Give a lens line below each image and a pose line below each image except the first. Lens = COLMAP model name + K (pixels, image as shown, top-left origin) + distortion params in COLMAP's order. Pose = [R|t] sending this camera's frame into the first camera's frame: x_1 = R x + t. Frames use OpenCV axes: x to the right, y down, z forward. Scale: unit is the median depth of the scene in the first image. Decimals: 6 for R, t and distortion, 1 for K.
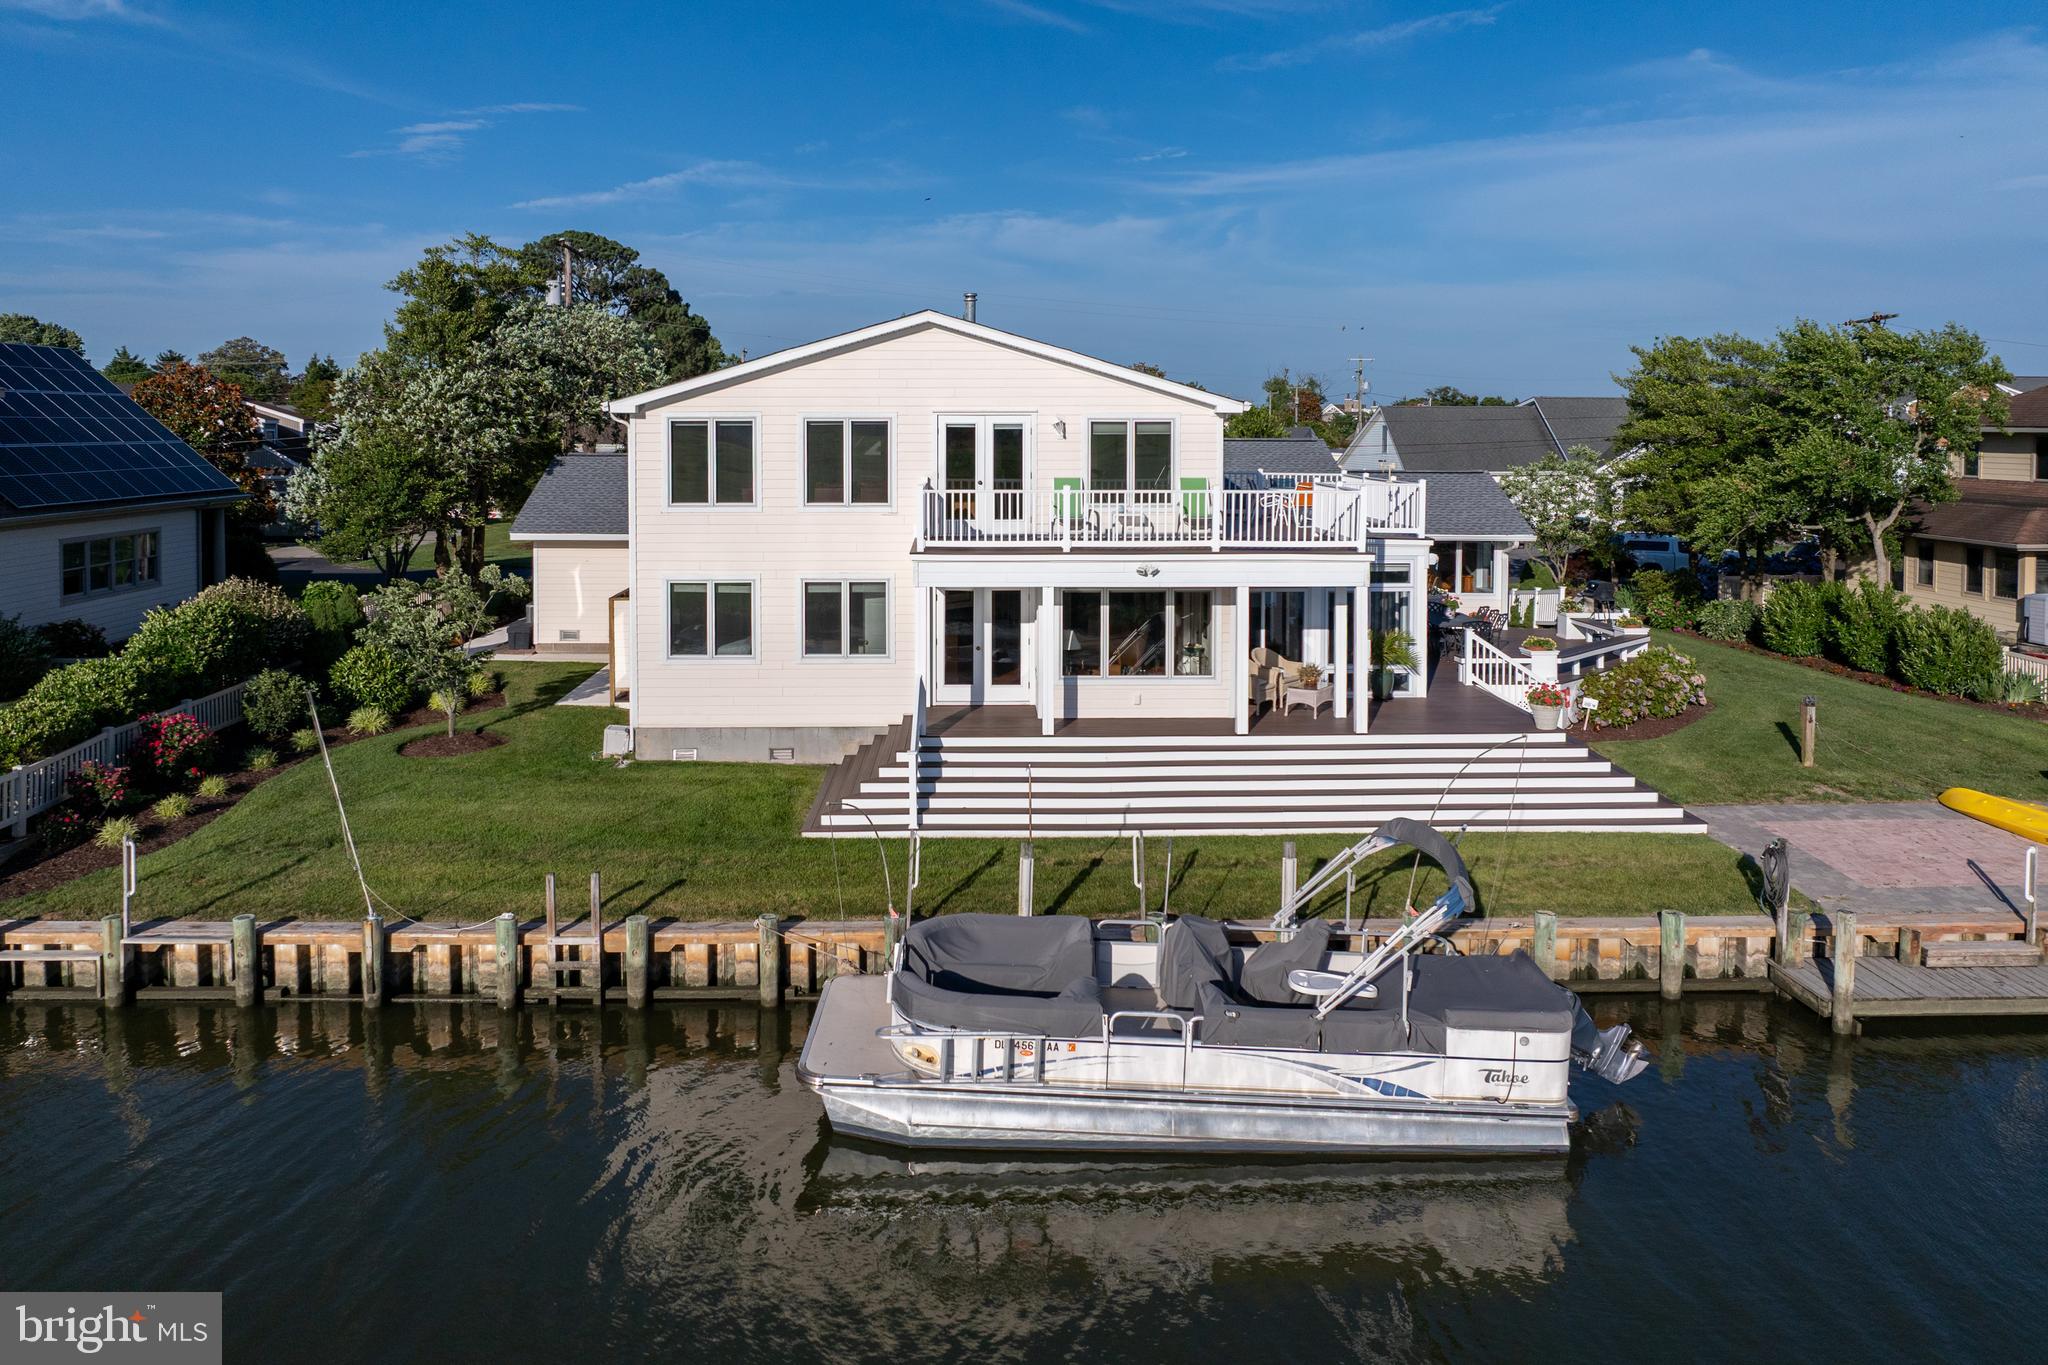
lens RADIAL K [[1580.6, 0, 1031.7], [0, 1580.6, 555.9], [0, 0, 1]] dist [-0.044172, 0.006282]
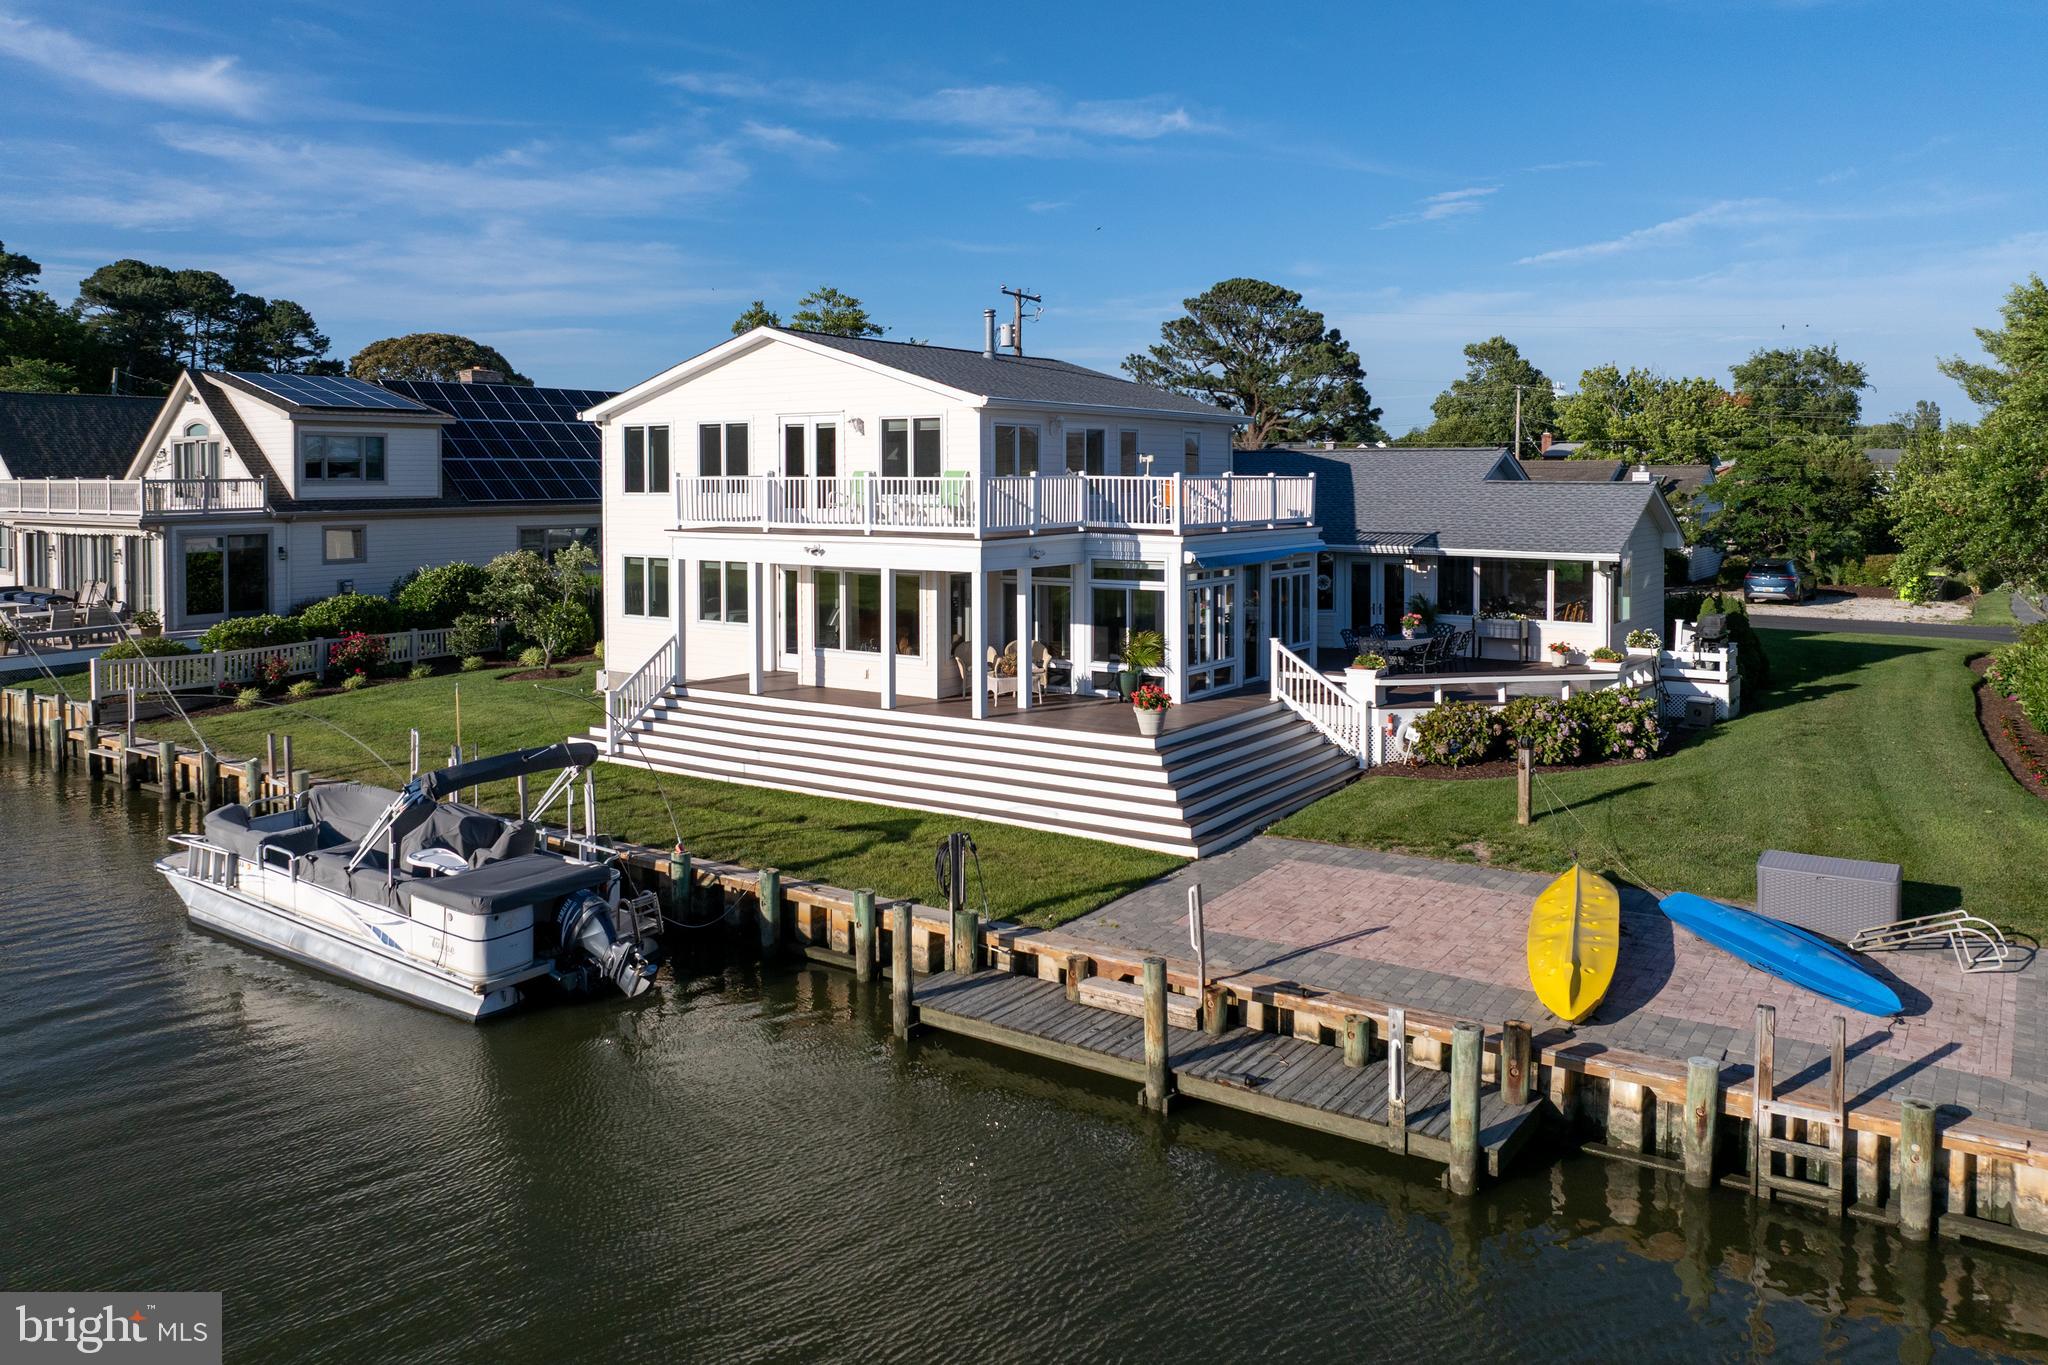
lens RADIAL K [[1539.9, 0, 1017.0], [0, 1539.9, 509.6], [0, 0, 1]] dist [-0.047918, 0.004679]
pose [[0.800279, 0.011627, -0.599515, 0.724124], [-0.047359, 0.997914, -0.043866, 0.018688], [0.597755, 0.063498, 0.799160, 0.201769]]
